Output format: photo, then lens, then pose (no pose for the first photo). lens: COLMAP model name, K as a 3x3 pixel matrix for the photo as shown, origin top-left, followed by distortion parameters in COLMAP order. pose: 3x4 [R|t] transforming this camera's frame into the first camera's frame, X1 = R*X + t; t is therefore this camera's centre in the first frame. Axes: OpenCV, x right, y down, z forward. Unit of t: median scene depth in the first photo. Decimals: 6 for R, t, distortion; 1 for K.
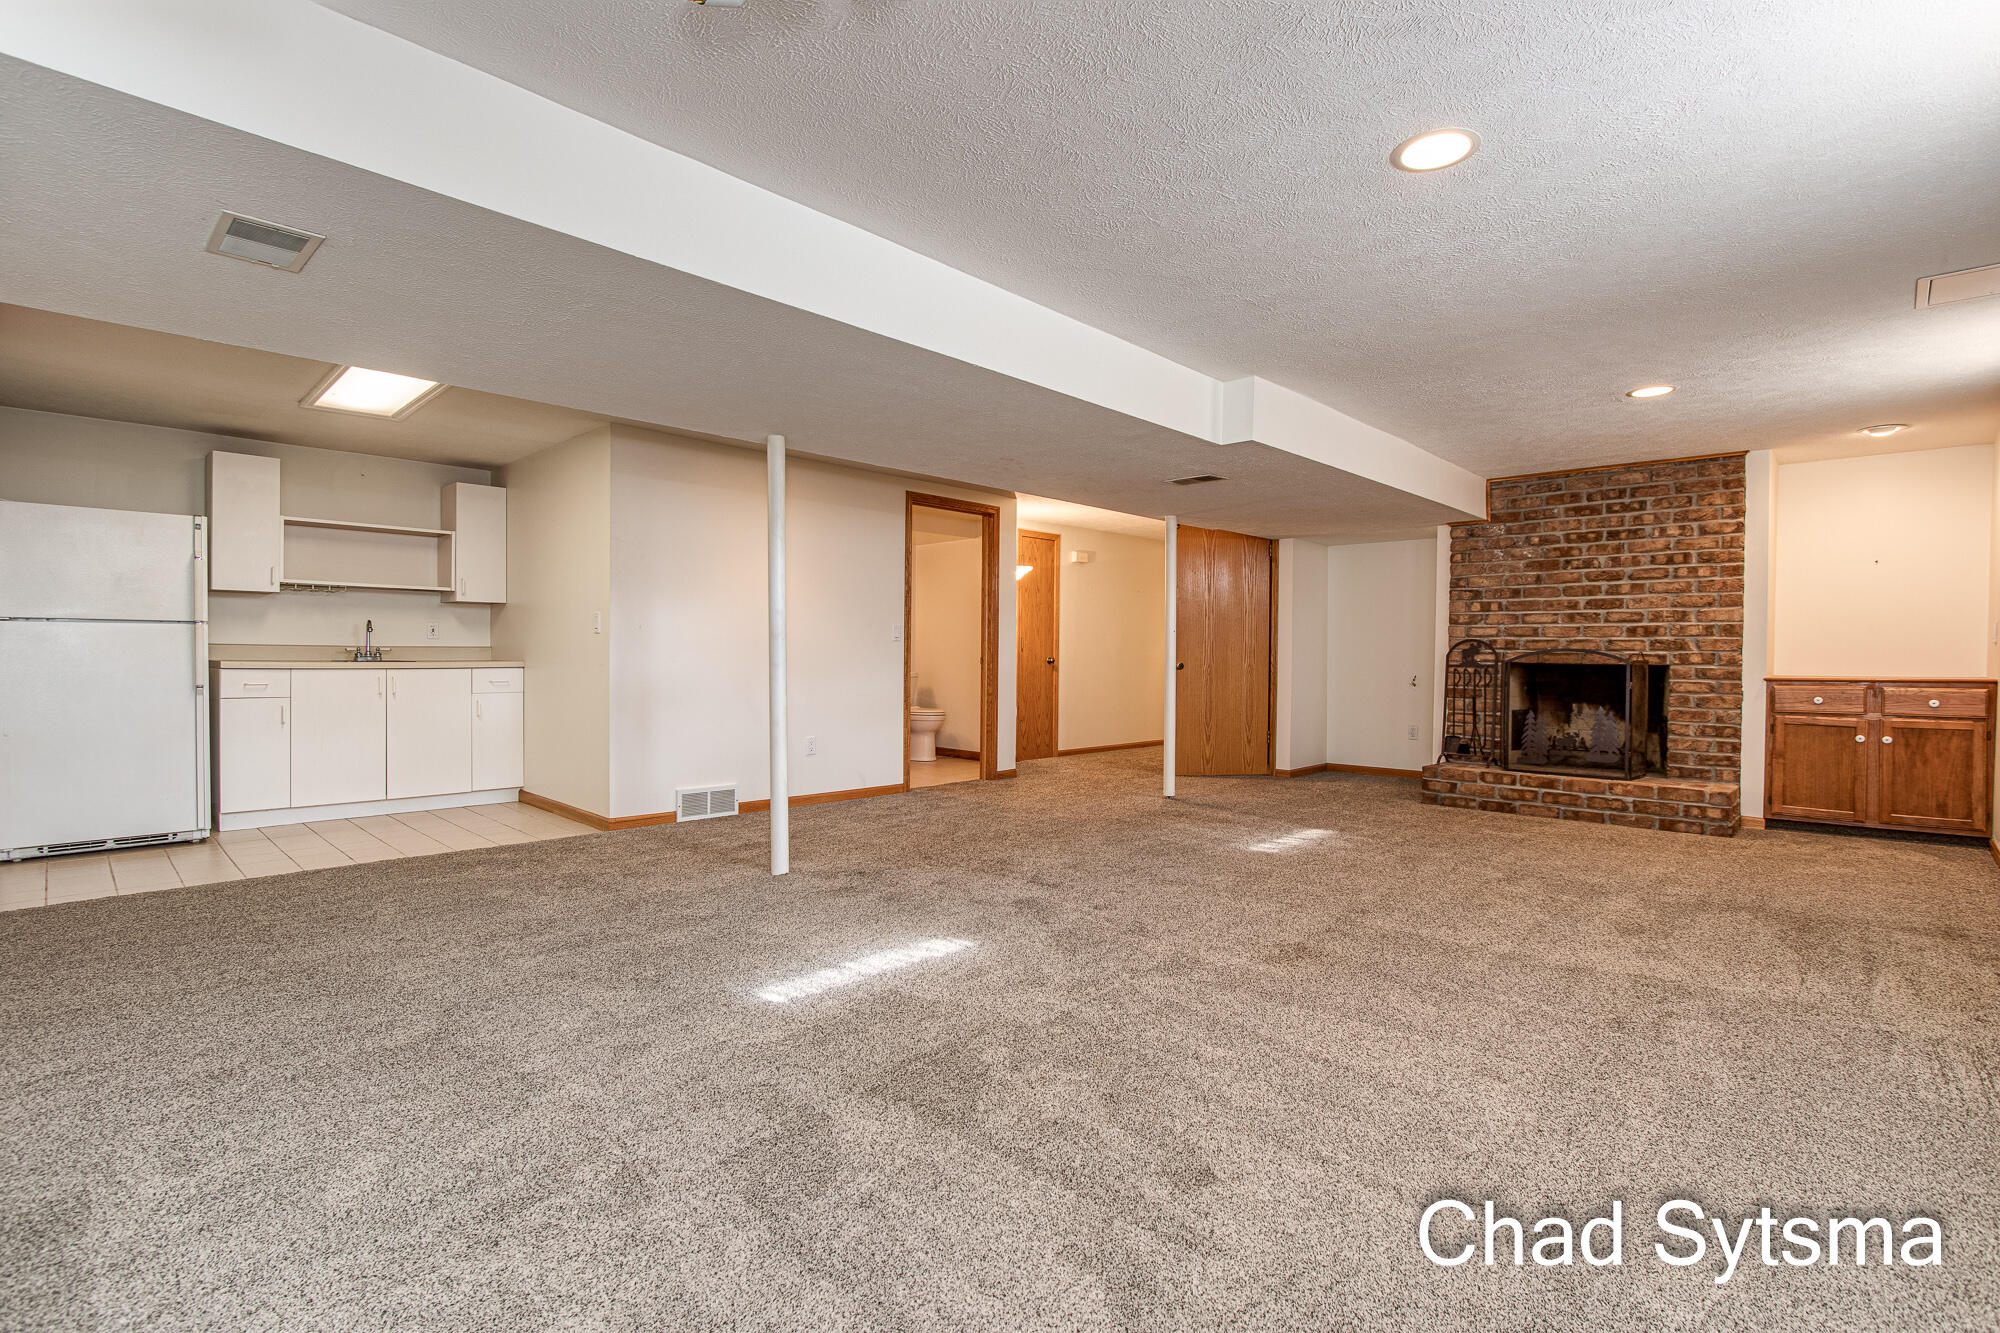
lens RADIAL K [[941.2, 0, 978.6], [0, 941.2, 670.4], [0, 0, 1]] dist [-0.019959, 0.000146]
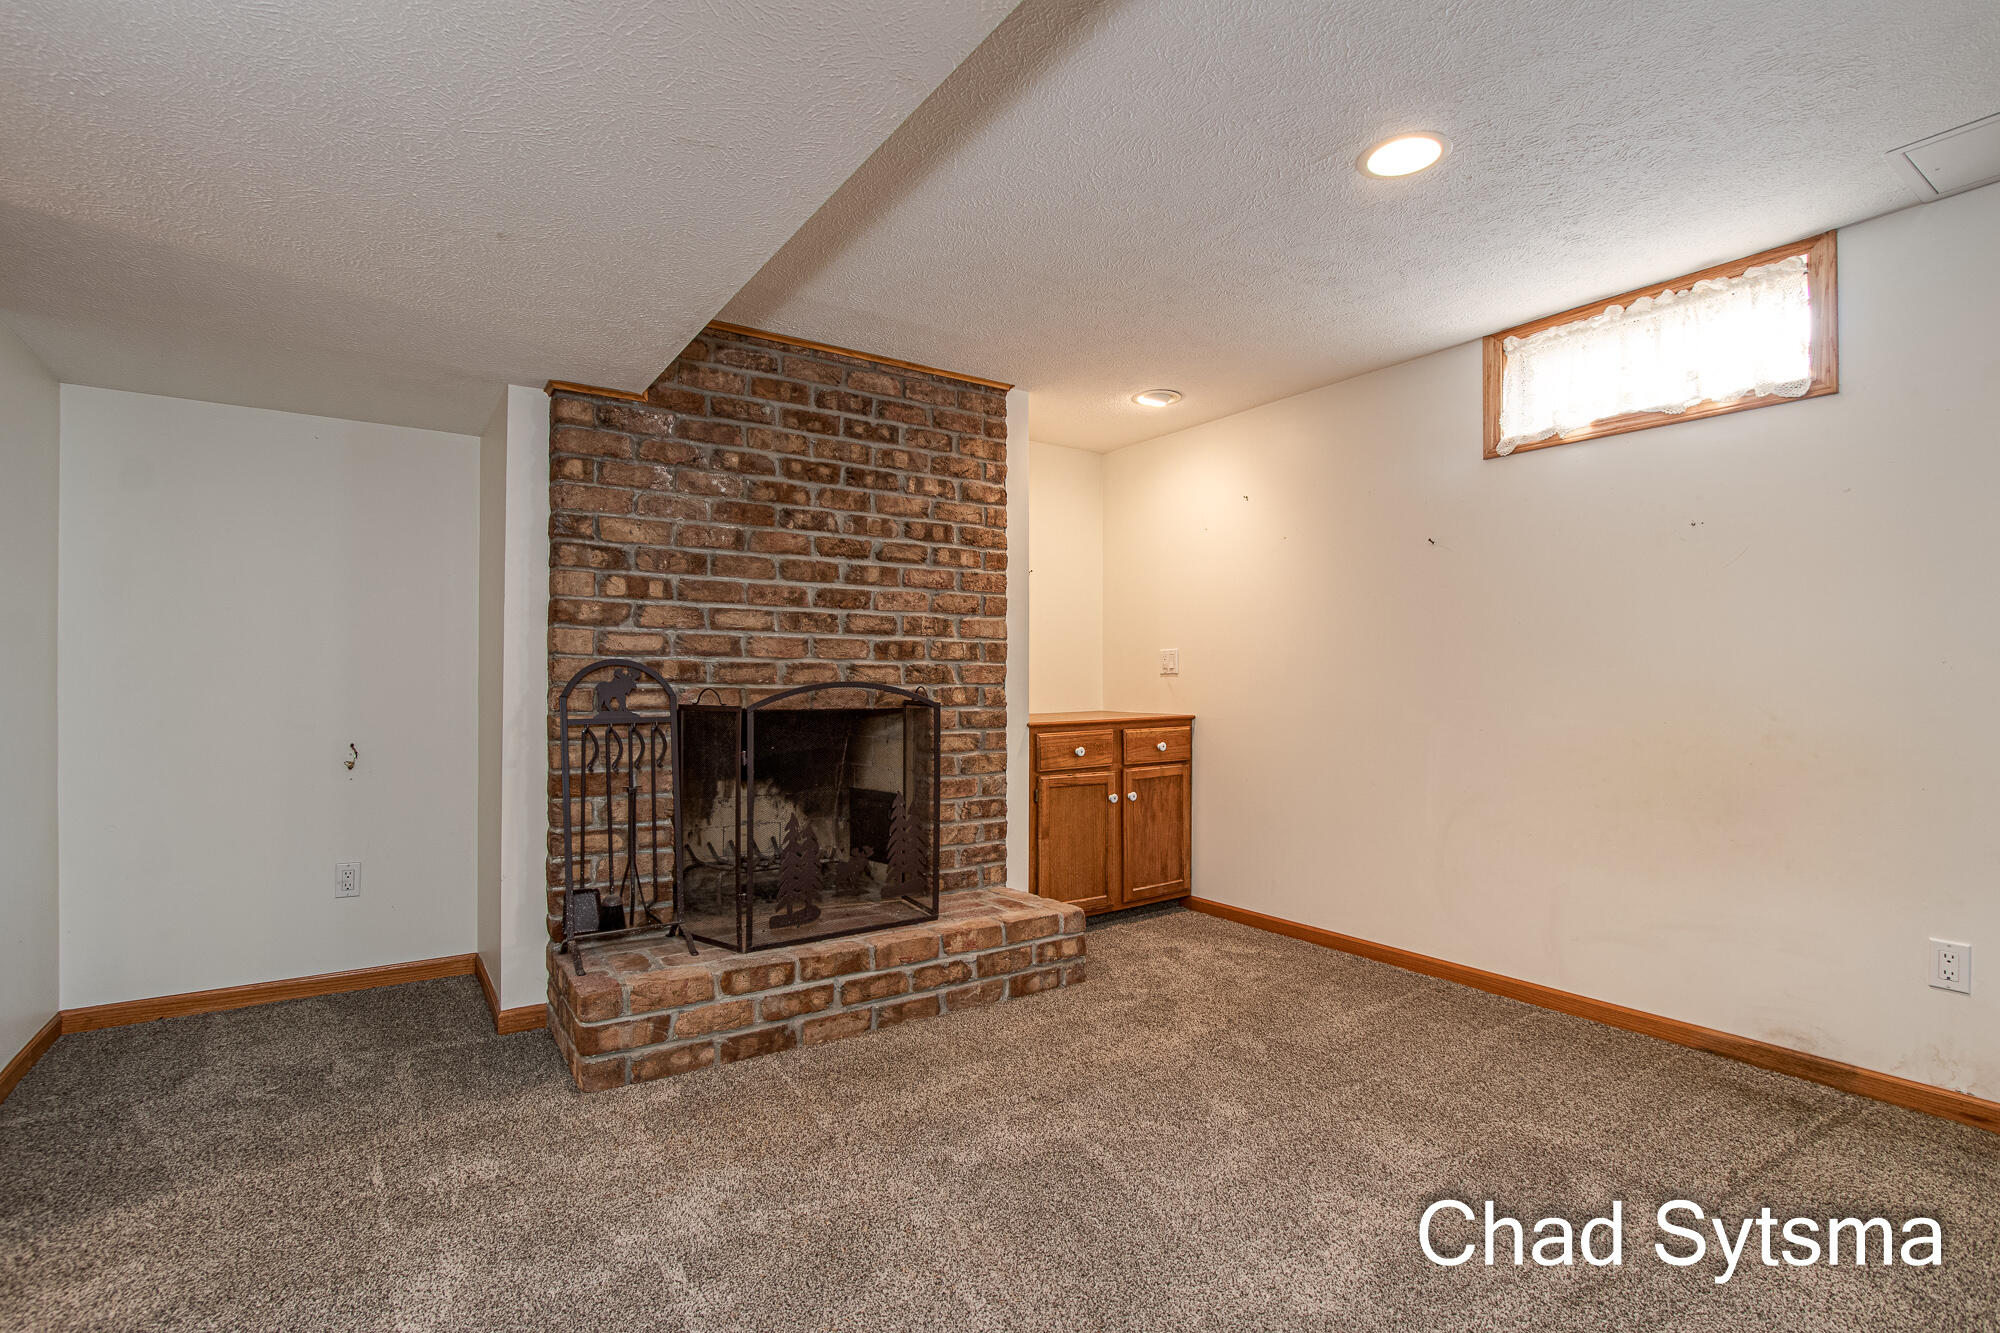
lens RADIAL K [[941.2, 0, 978.6], [0, 941.2, 670.4], [0, 0, 1]] dist [-0.019959, 0.000146]
pose [[0.204573, 0.005020, 0.978838, 0.145032], [0.019402, 0.999770, -0.009182, -0.022660], [-0.978659, 0.020870, 0.204428, 0.805893]]
